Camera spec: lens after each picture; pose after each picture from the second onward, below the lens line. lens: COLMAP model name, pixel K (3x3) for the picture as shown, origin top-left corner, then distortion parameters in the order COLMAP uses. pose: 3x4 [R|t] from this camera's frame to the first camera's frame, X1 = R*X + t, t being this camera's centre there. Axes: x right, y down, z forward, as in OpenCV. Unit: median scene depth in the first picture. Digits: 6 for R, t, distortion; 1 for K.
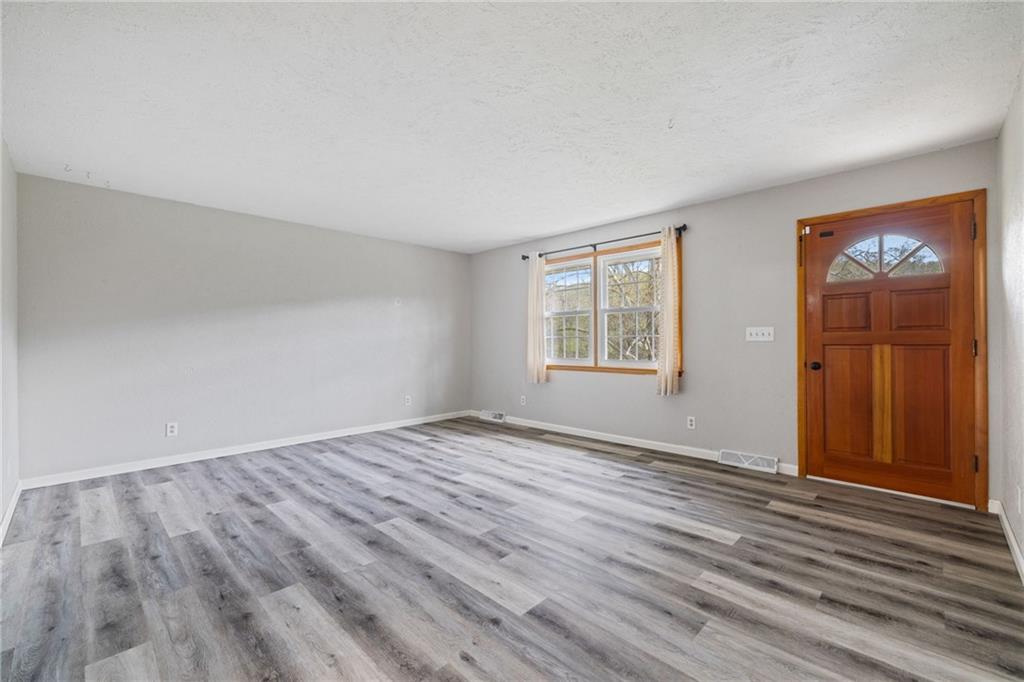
lens RADIAL K [[433.2, 0, 508.8], [0, 433.2, 343.3], [0, 0, 1]] dist [0.003275, 0.000893]
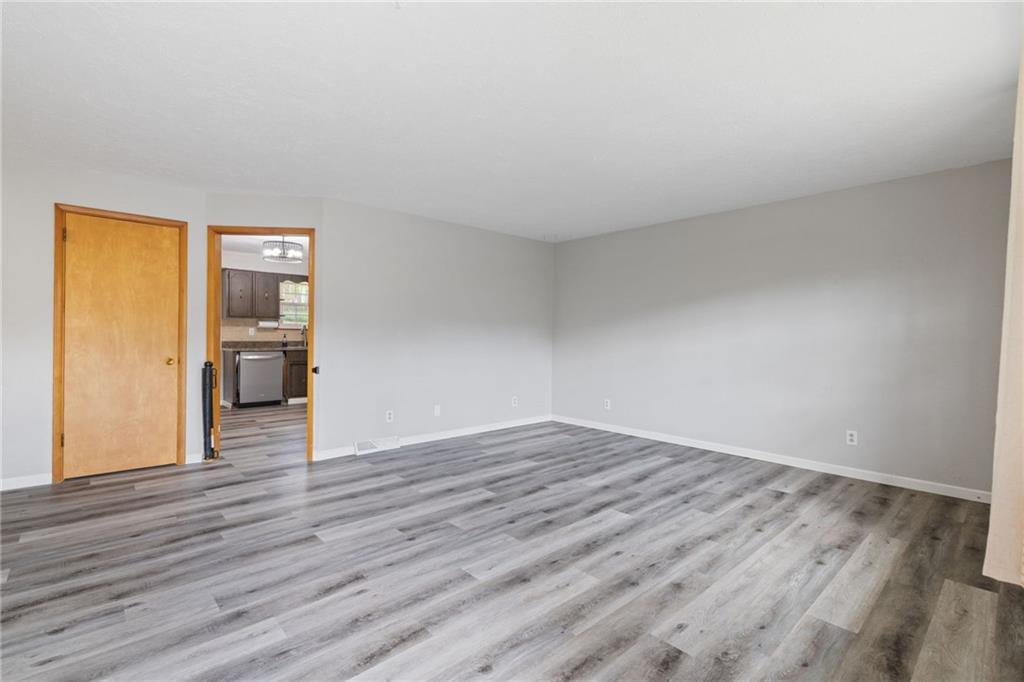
lens RADIAL K [[465.9, 0, 506.0], [0, 465.9, 335.5], [0, 0, 1]] dist [0.004490, 0.000300]
pose [[-0.056154, 0.000850, -0.998422, 0.896361], [-0.018449, 0.999828, 0.001889, -0.014167], [0.998252, 0.018526, -0.056128, 1.014407]]
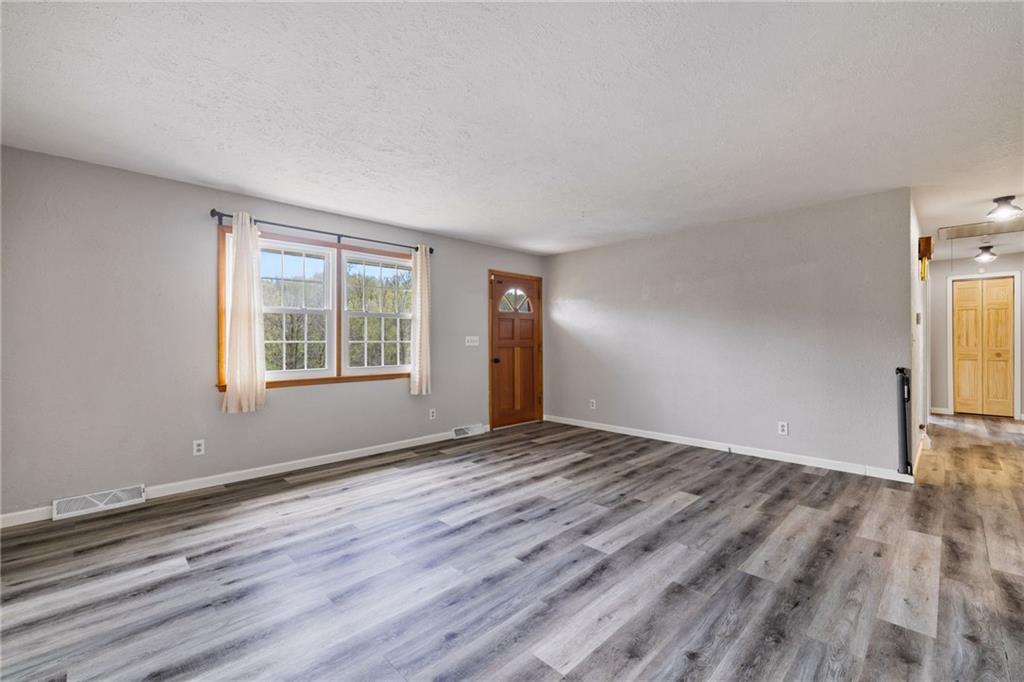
lens RADIAL K [[433.2, 0, 515.7], [0, 433.2, 336.9], [0, 0, 1]] dist [0.003275, 0.000893]
pose [[0.001748, 0.017335, 0.999848, -1.076911], [0.011478, 0.999784, -0.017354, -0.009533], [-0.999933, 0.011507, 0.001549, 1.057866]]
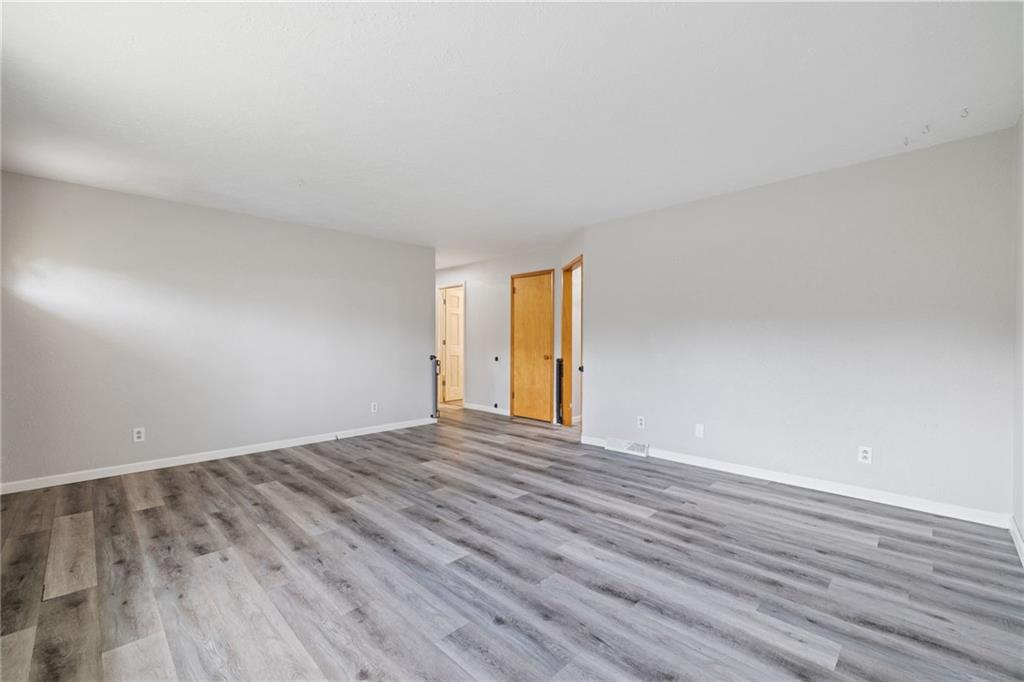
lens RADIAL K [[422.9, 0, 512.7], [0, 422.9, 350.9], [0, 0, 1]] dist [0.002273, 0.000271]
pose [[-0.999970, 0.006729, -0.003948, -0.235691], [0.006586, 0.999365, 0.035020, -0.021025], [0.004181, 0.034993, -0.999379, 1.949016]]
